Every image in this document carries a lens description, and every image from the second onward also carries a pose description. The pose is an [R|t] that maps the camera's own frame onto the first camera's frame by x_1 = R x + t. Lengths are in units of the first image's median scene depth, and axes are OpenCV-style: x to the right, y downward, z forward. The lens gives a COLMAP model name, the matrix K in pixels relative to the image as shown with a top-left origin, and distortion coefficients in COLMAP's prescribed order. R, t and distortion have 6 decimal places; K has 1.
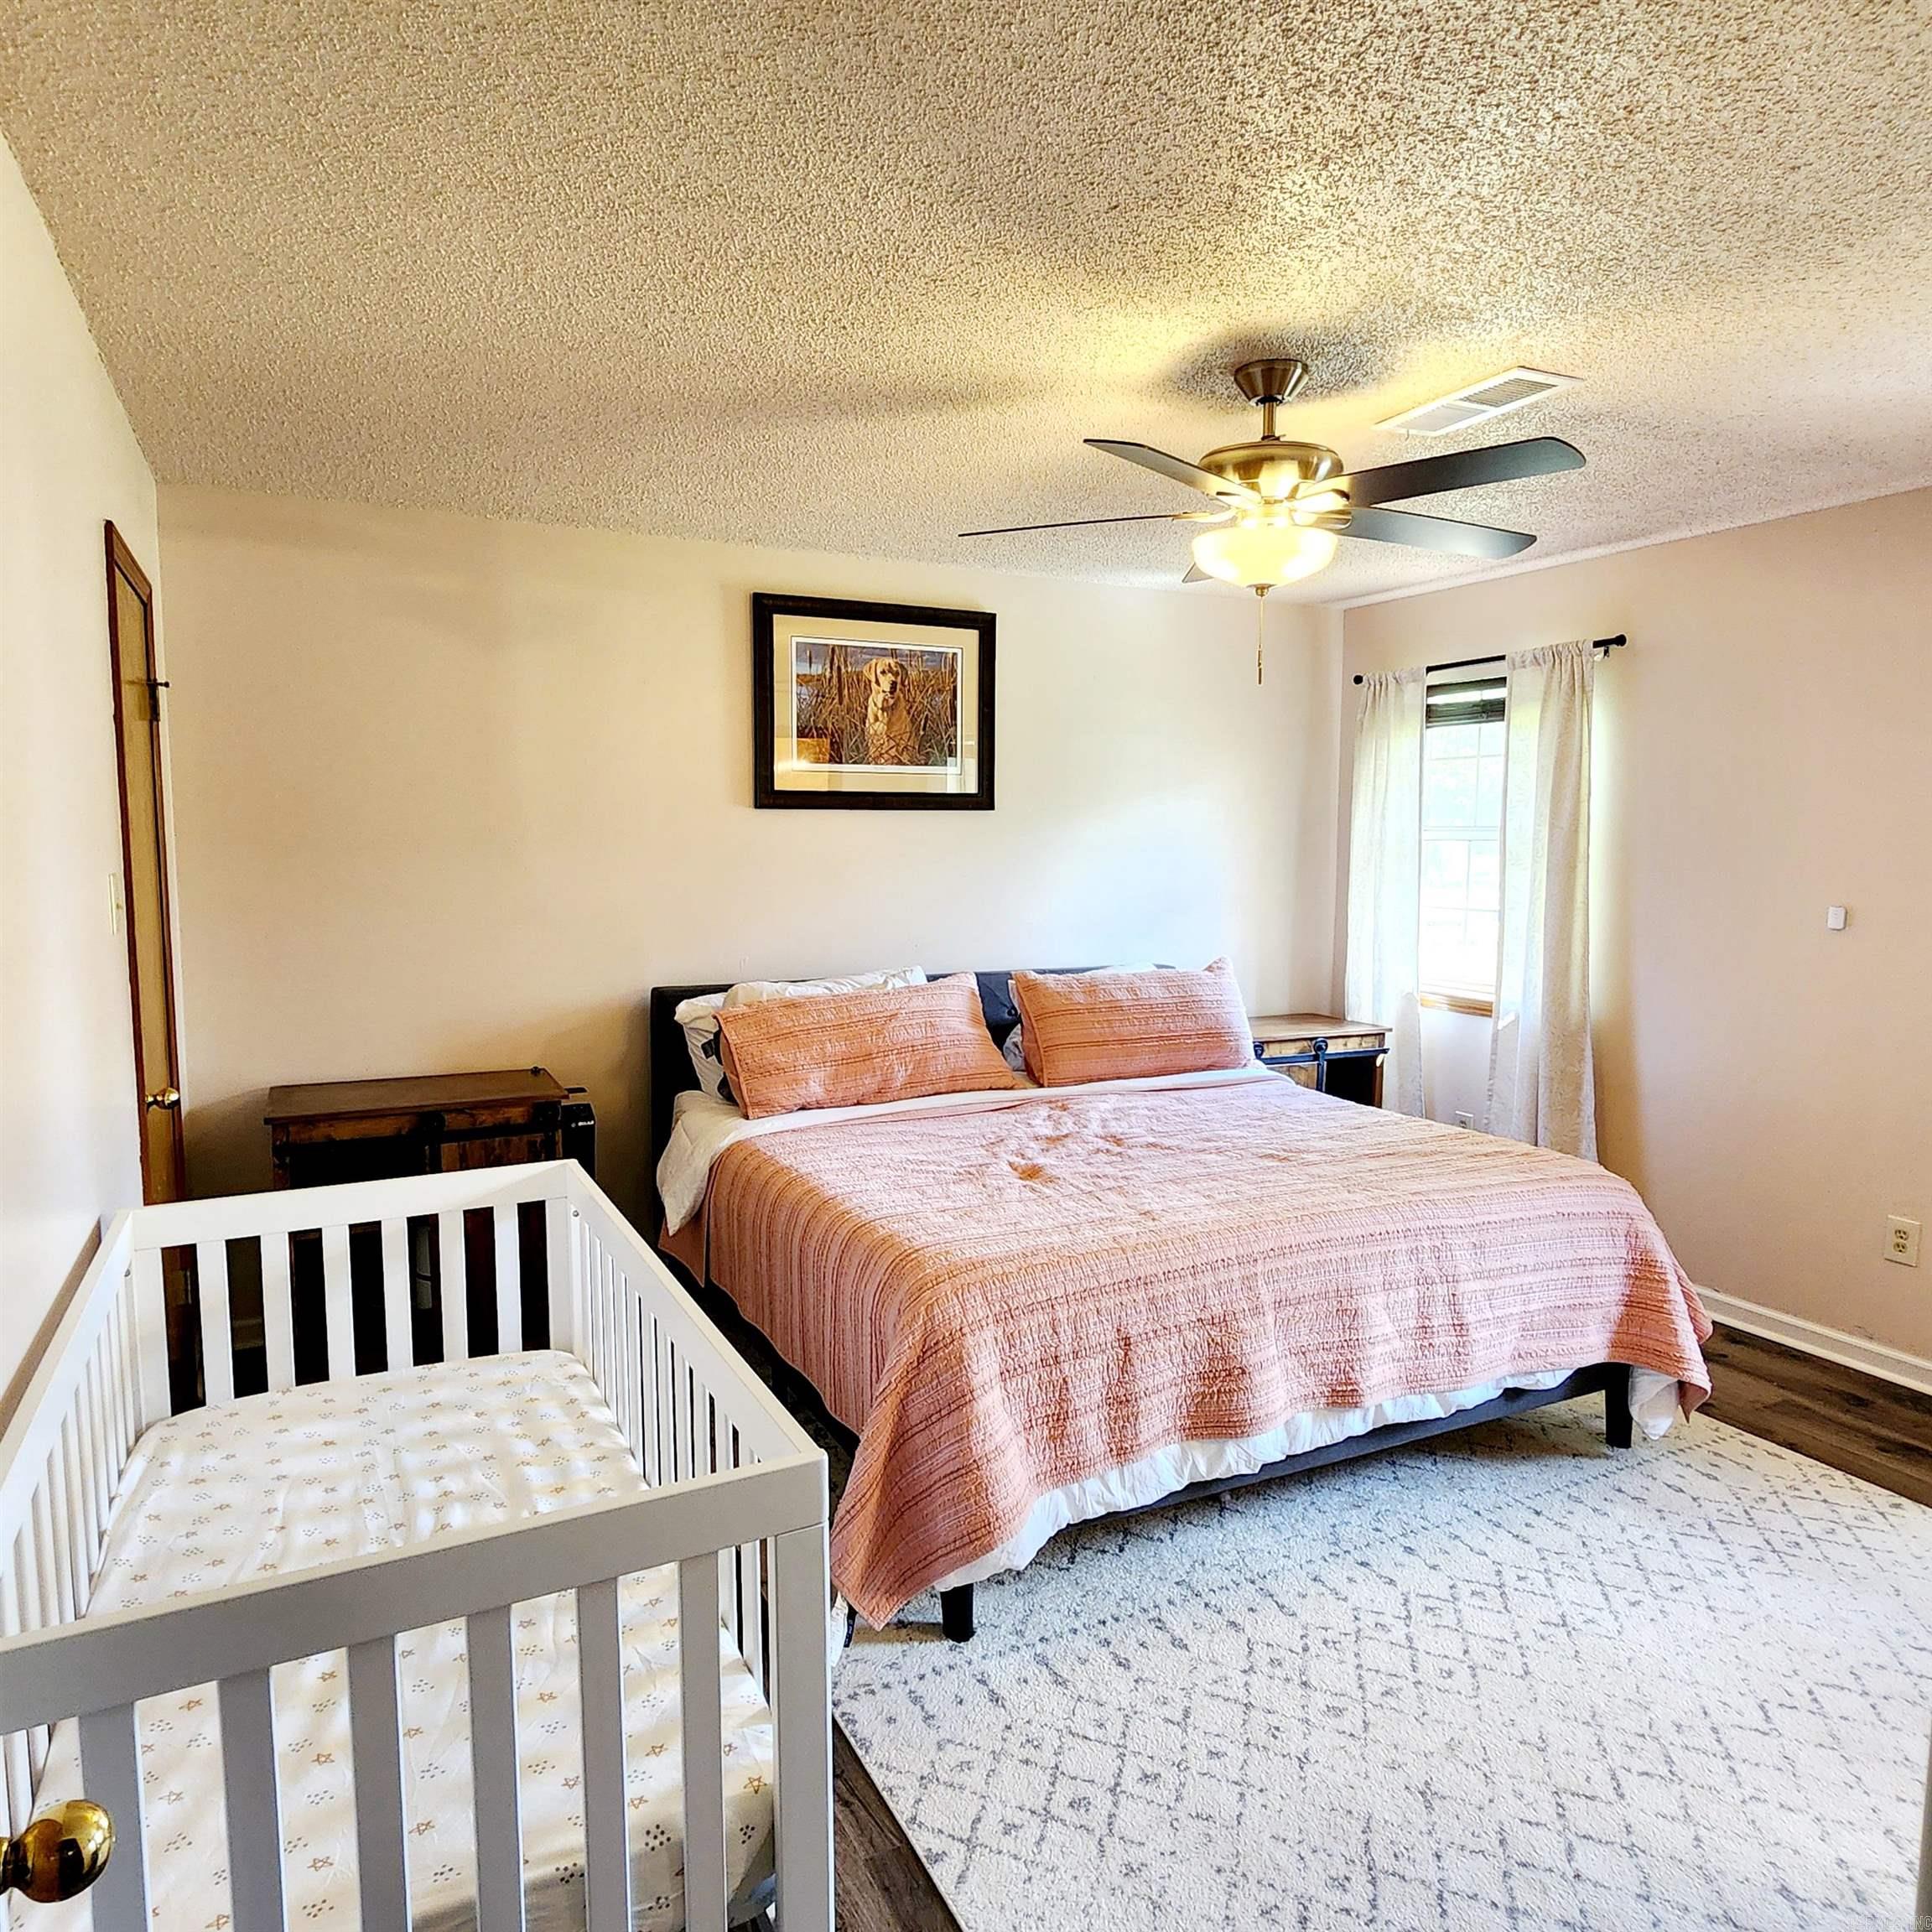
lens RADIAL K [[1272.7, 0, 966.0], [0, 1272.7, 966.0], [0, 0, 1]] dist [-0.004148, 0.002305]
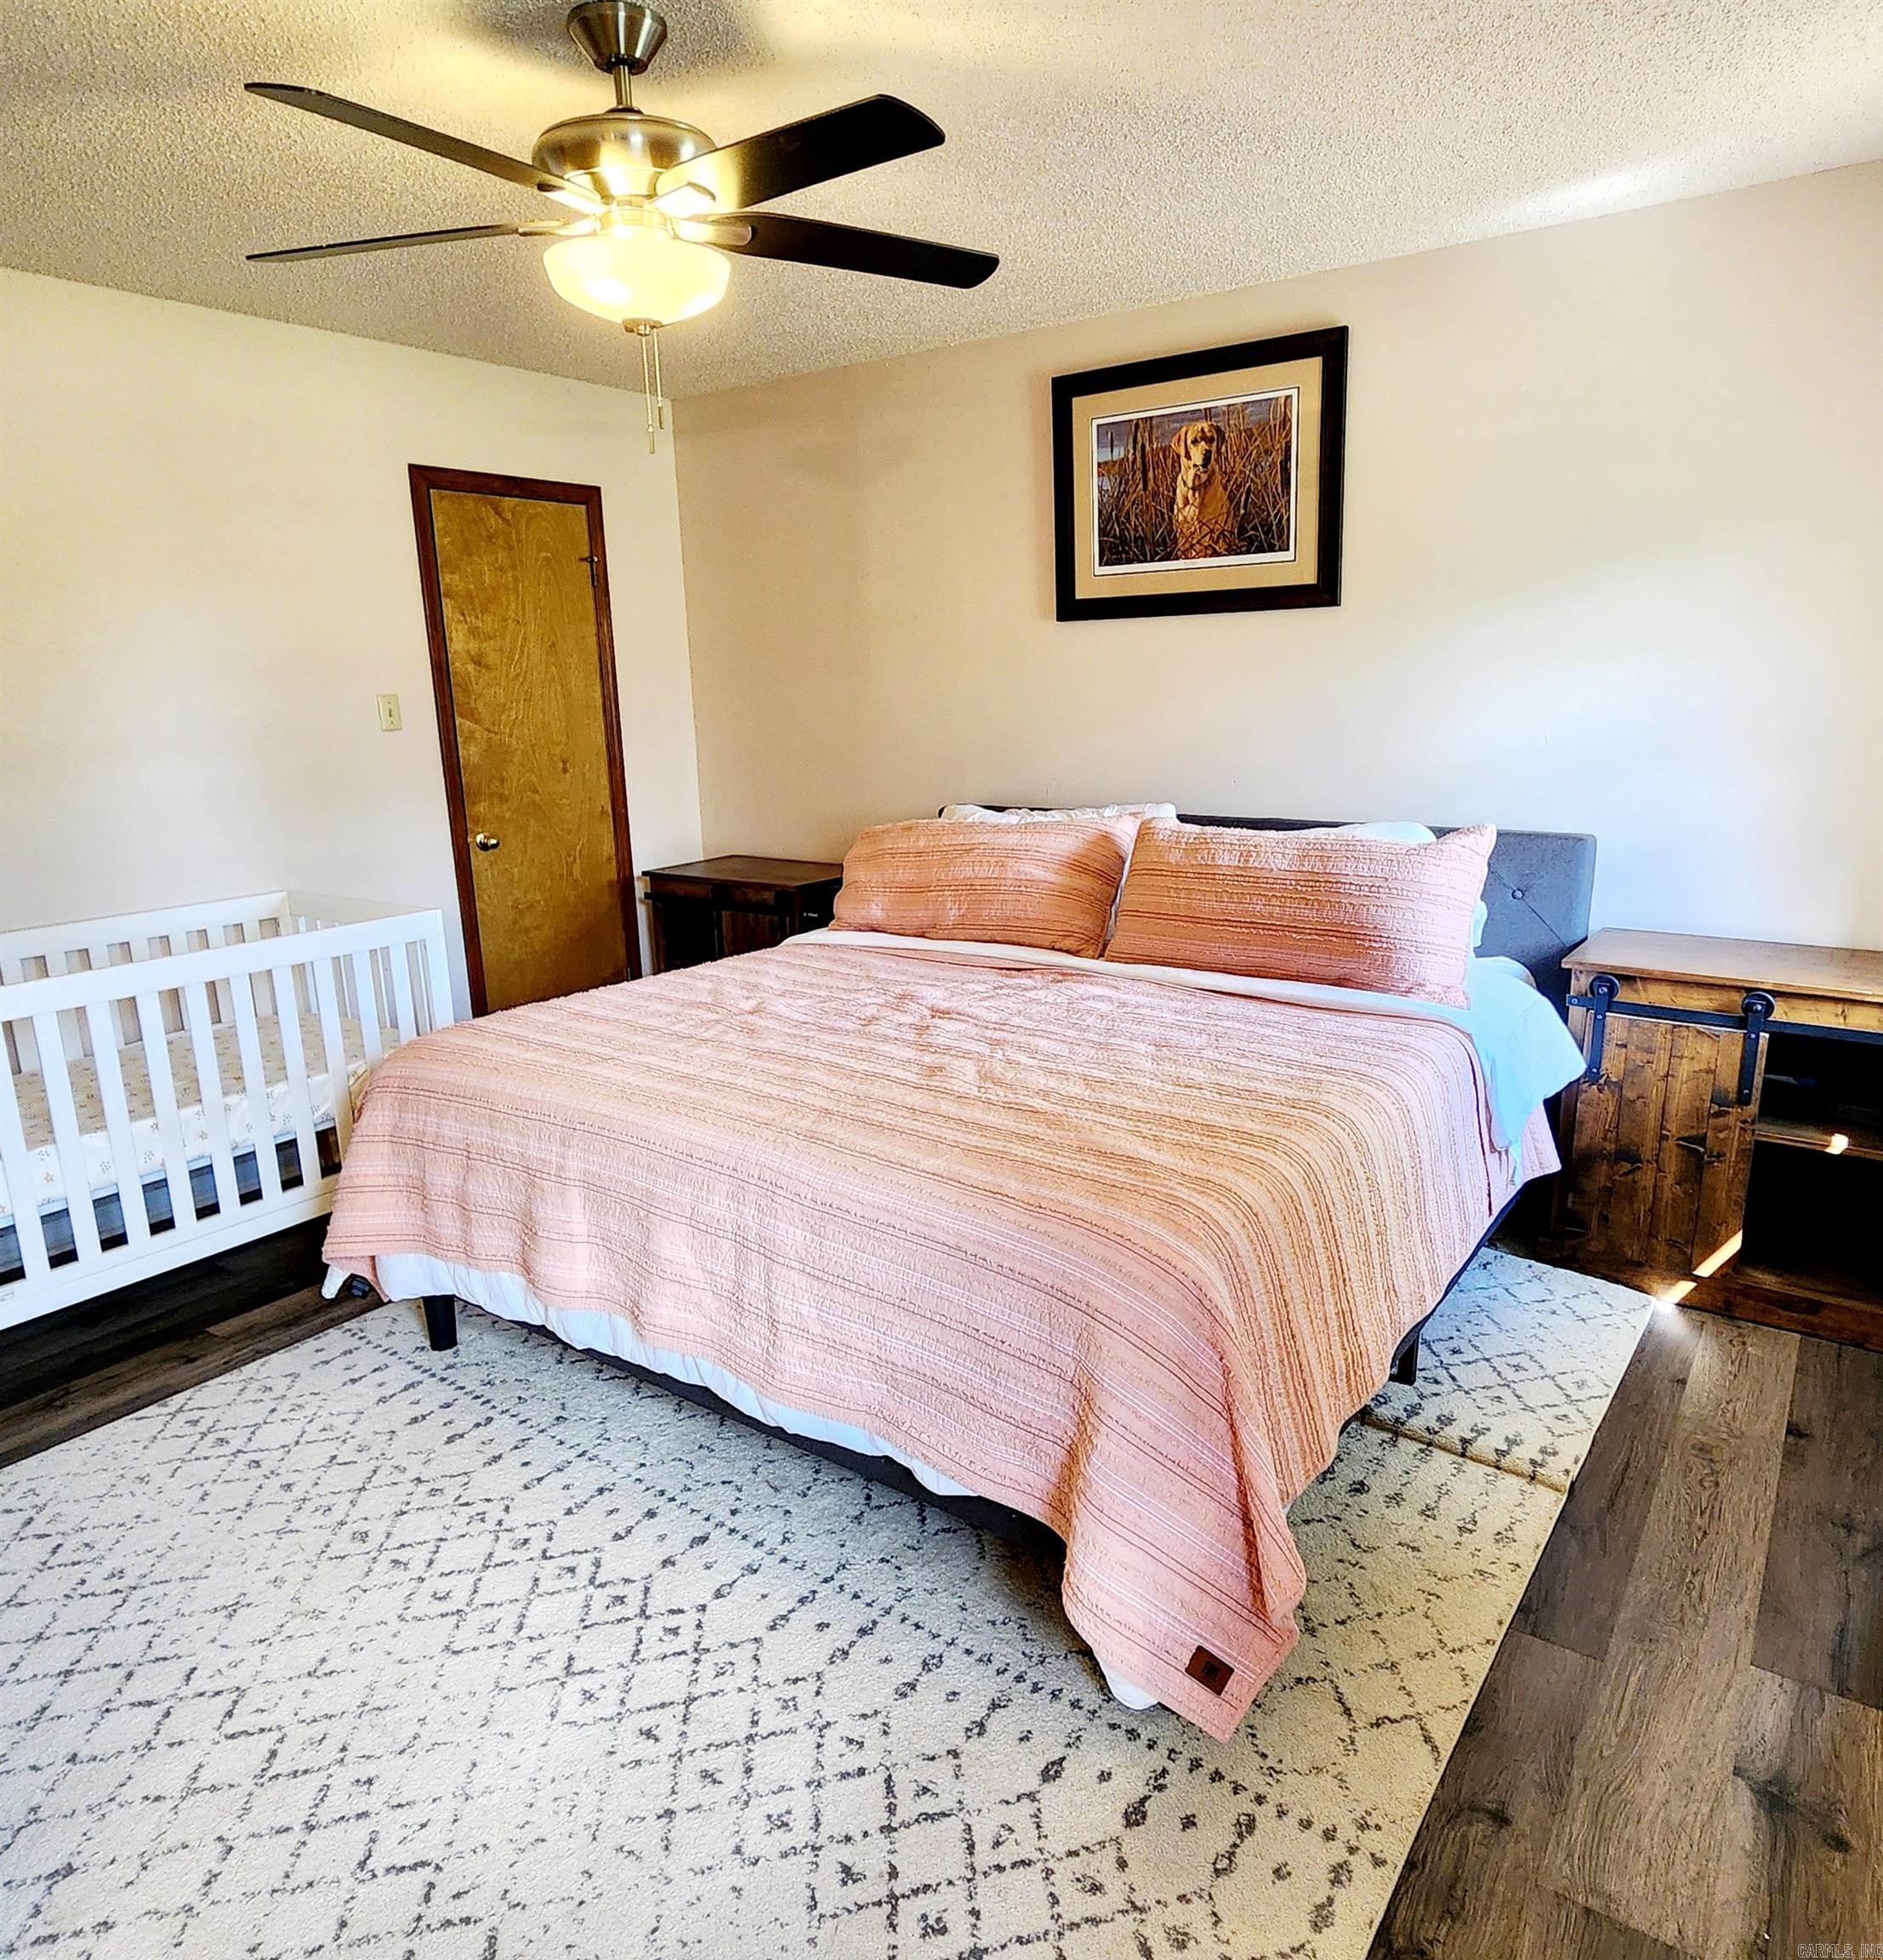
lens RADIAL K [[1274.4, 0, 941.5], [0, 1274.4, 980.0], [0, 0, 1]] dist [0.000932, -0.004041]
pose [[0.486518, 0.190939, -0.852551, 0.643290], [-0.061401, 0.980886, 0.184642, -0.032877], [0.871510, -0.037484, 0.488942, 0.457399]]
